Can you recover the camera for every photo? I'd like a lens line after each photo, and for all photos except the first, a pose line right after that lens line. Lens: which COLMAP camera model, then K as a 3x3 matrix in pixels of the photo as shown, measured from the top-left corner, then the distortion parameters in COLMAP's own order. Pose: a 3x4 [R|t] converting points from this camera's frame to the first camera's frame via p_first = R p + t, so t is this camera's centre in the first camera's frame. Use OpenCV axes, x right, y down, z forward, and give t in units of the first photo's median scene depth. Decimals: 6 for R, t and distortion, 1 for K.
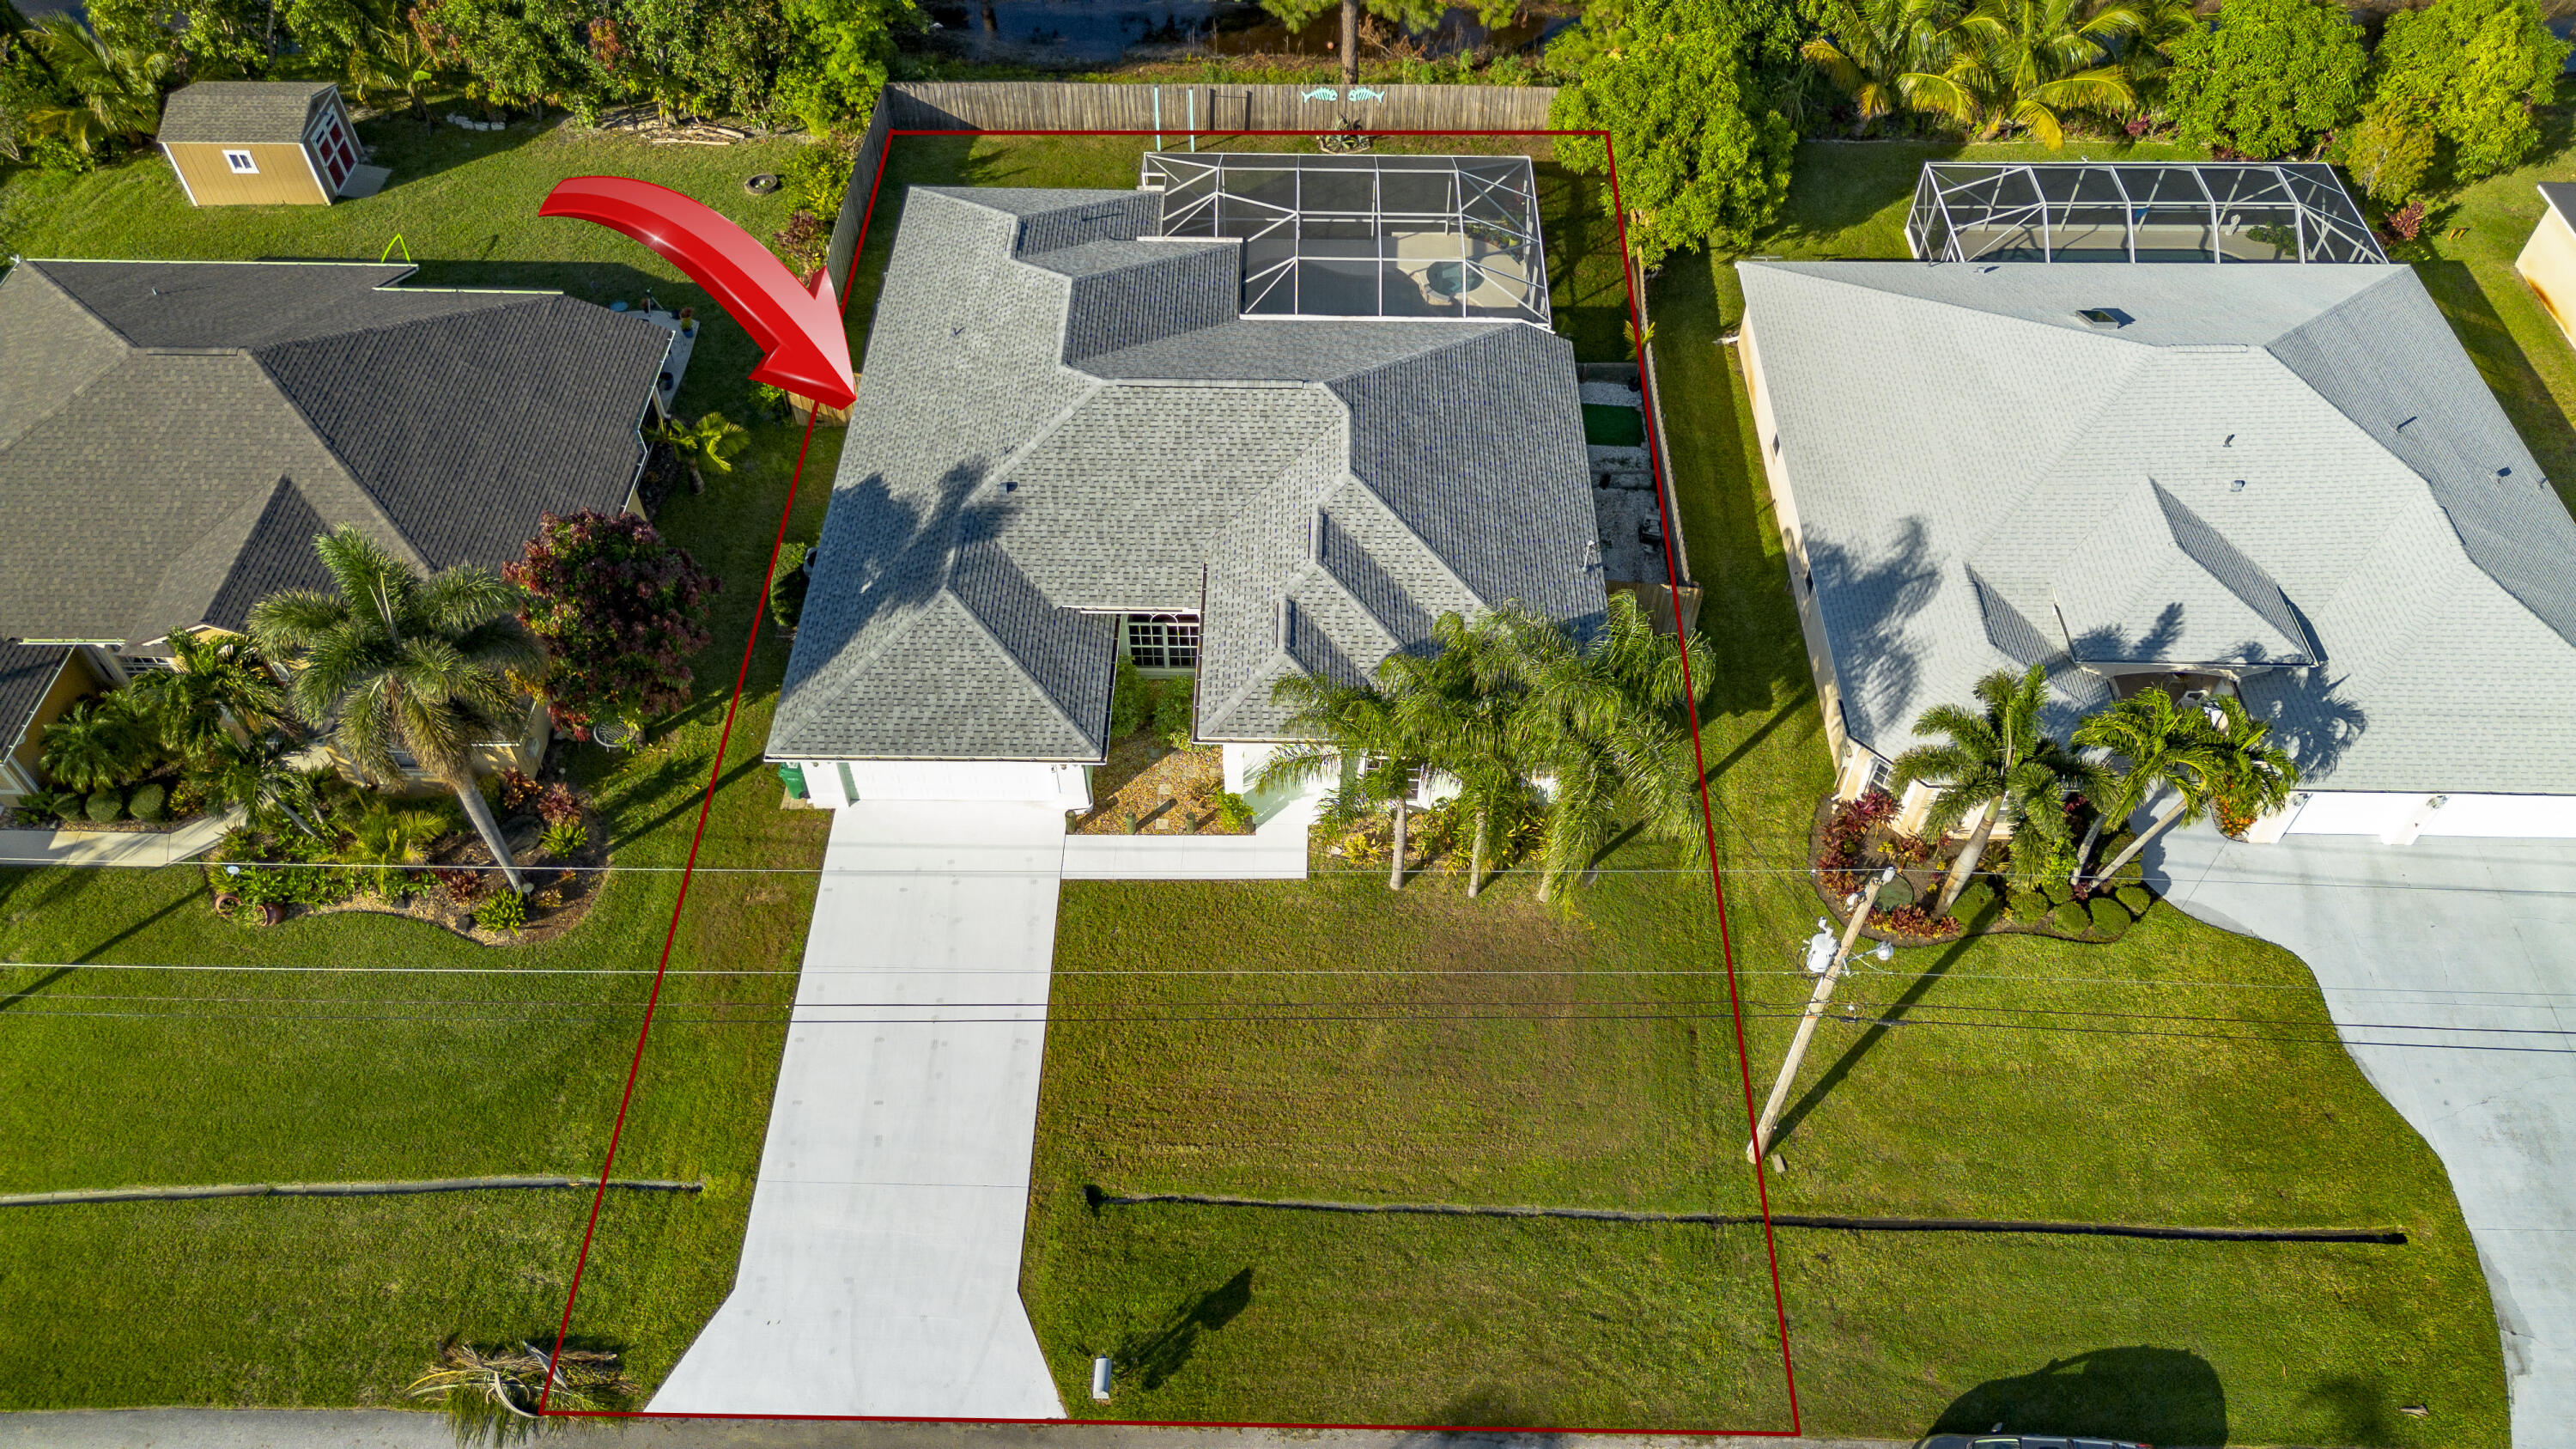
lens RADIAL K [[1830.5, 0, 1289.5], [0, 1830.5, 715.7], [0, 0, 1]] dist [0.078184, -0.071370]
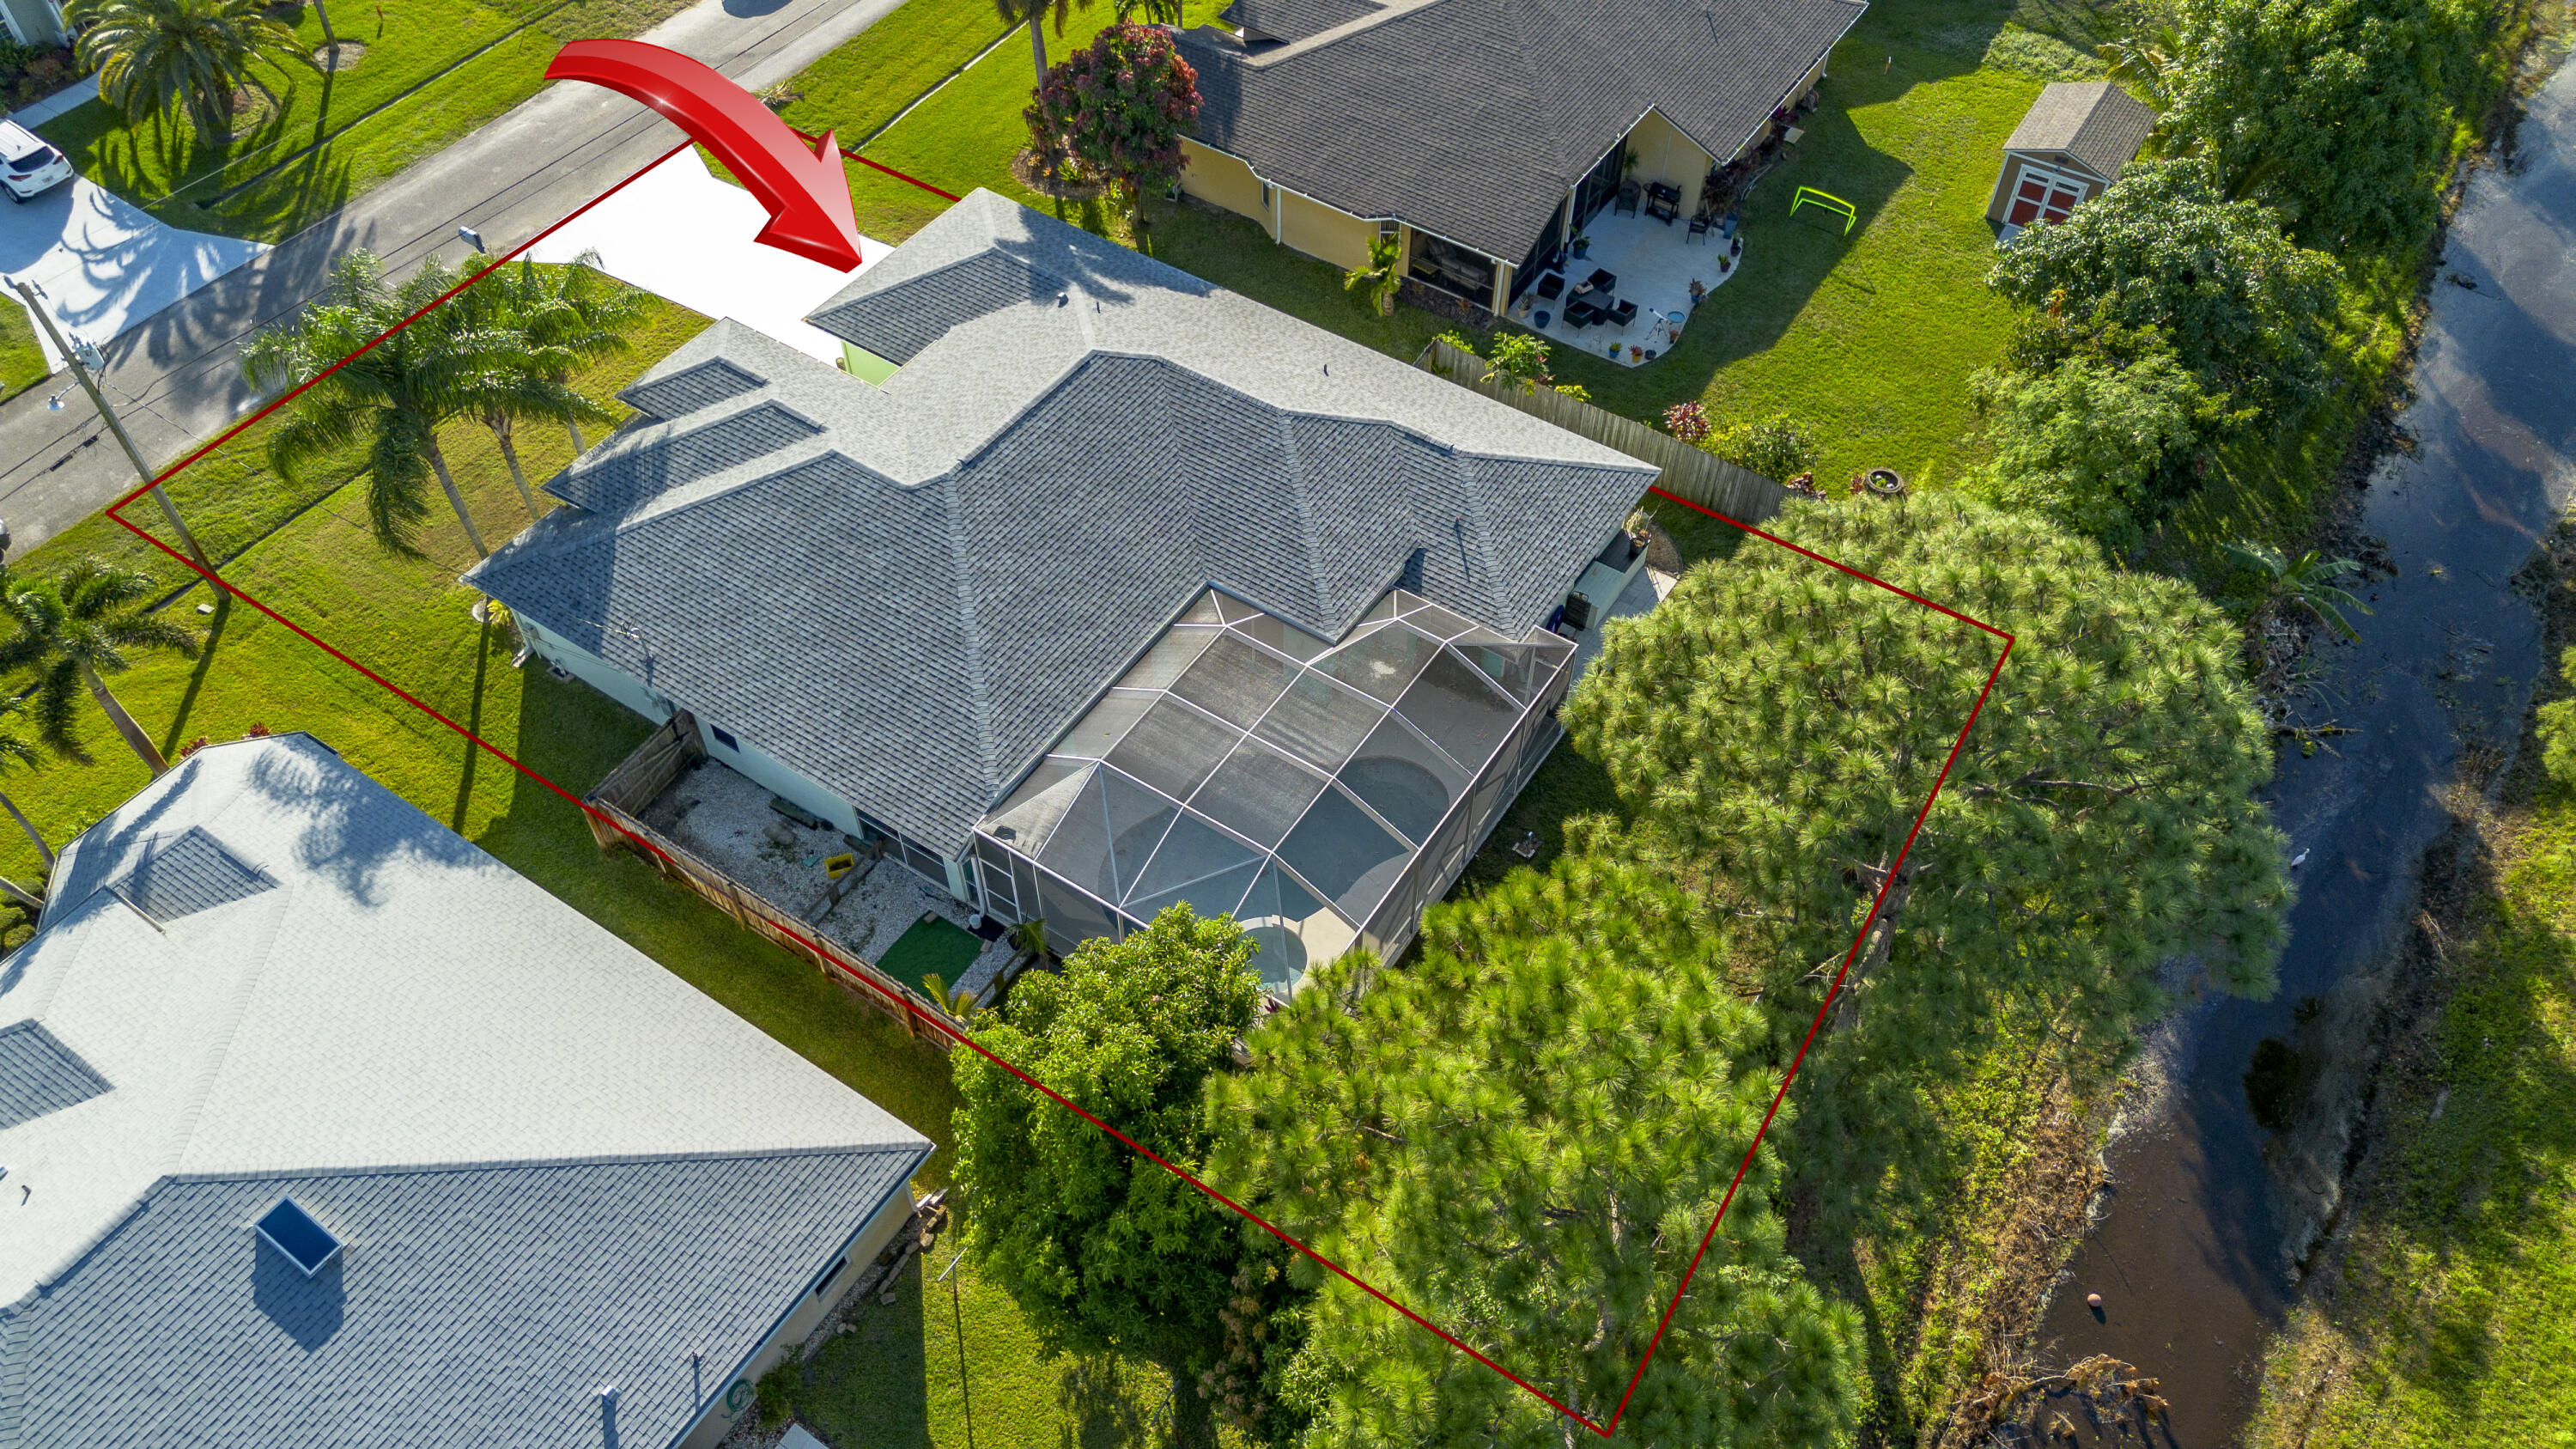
lens RADIAL K [[1810.1, 0, 1296.2], [0, 1810.1, 738.5], [0, 0, 1]] dist [0.058321, -0.056648]
pose [[-0.537545, 0.641113, -0.547741, 0.544000], [-0.645172, 0.105554, 0.756711, -1.037902], [0.542953, 0.760153, 0.356888, 0.930755]]
